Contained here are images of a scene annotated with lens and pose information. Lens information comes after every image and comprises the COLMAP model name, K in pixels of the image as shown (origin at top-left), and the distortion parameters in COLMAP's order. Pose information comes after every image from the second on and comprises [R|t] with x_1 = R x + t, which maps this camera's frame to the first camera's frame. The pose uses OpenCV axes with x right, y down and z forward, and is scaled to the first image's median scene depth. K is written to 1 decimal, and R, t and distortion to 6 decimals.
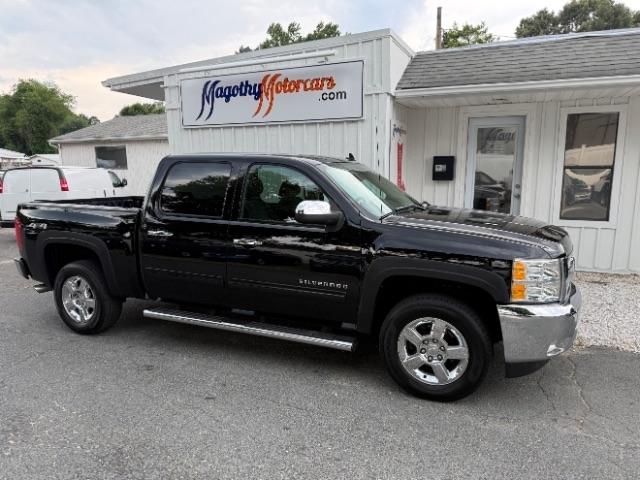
lens RADIAL K [[459.9, 0, 321.5], [0, 459.9, 243.6], [0, 0, 1]] dist [0.019580, -0.038395]
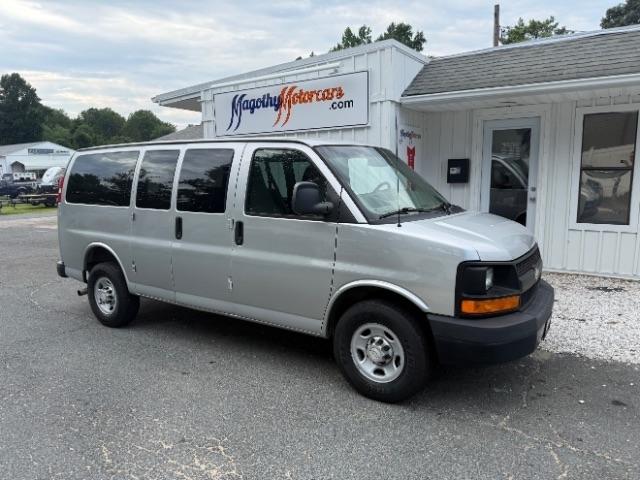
lens RADIAL K [[459.9, 0, 315.3], [0, 459.9, 239.6], [0, 0, 1]] dist [0.019580, -0.038395]
pose [[0.984808, 0.013069, -0.173155, 0.140910], [-0.015483, 0.999801, -0.012598, 0.004007], [0.172956, 0.015088, 0.984814, -0.048370]]
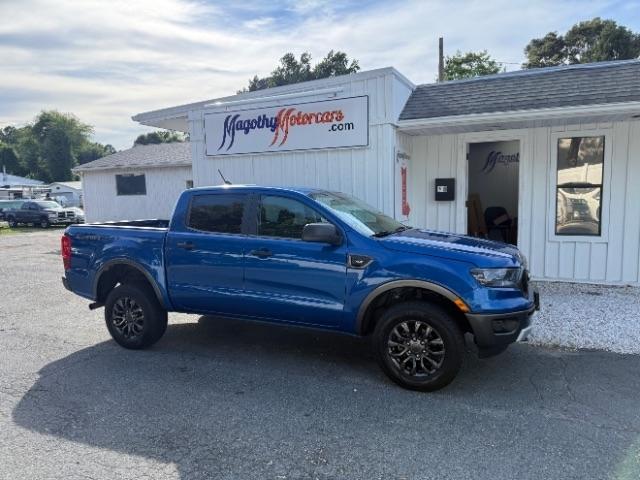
lens RADIAL K [[459.9, 0, 319.7], [0, 459.9, 234.3], [0, 0, 1]] dist [0.019580, -0.038395]
pose [[0.999545, -0.015339, -0.025957, -0.003596], [0.013551, 0.997613, -0.067716, 0.011109], [0.026933, 0.067334, 0.997367, -0.084612]]
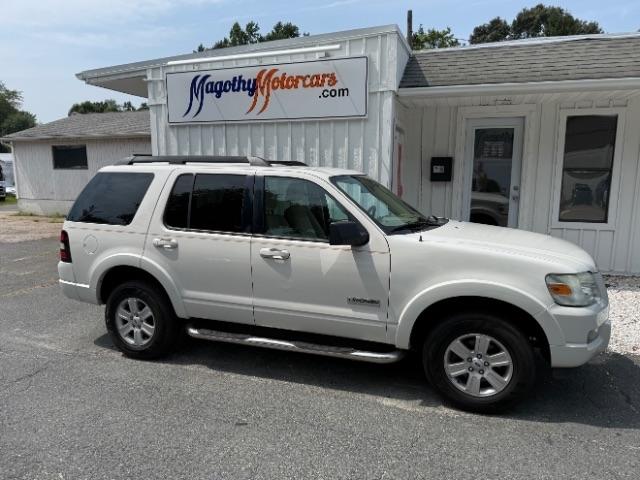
lens RADIAL K [[459.9, 0, 317.4], [0, 459.9, 240.6], [0, 0, 1]] dist [0.019580, -0.038395]
pose [[0.996545, -0.006457, 0.082806, -0.084986], [0.007322, 0.999922, -0.010144, -0.004587], [-0.082734, 0.010716, 0.996514, 0.048859]]
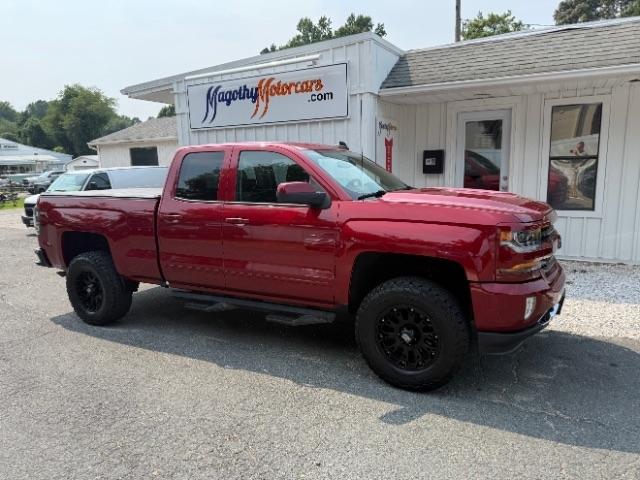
lens RADIAL K [[459.9, 0, 315.1], [0, 459.9, 243.4], [0, 0, 1]] dist [0.019580, -0.038395]
pose [[0.995573, -0.007445, -0.093697, 0.100433], [0.008467, 0.999909, 0.010513, 0.007129], [0.093610, -0.011259, 0.995545, -0.064167]]
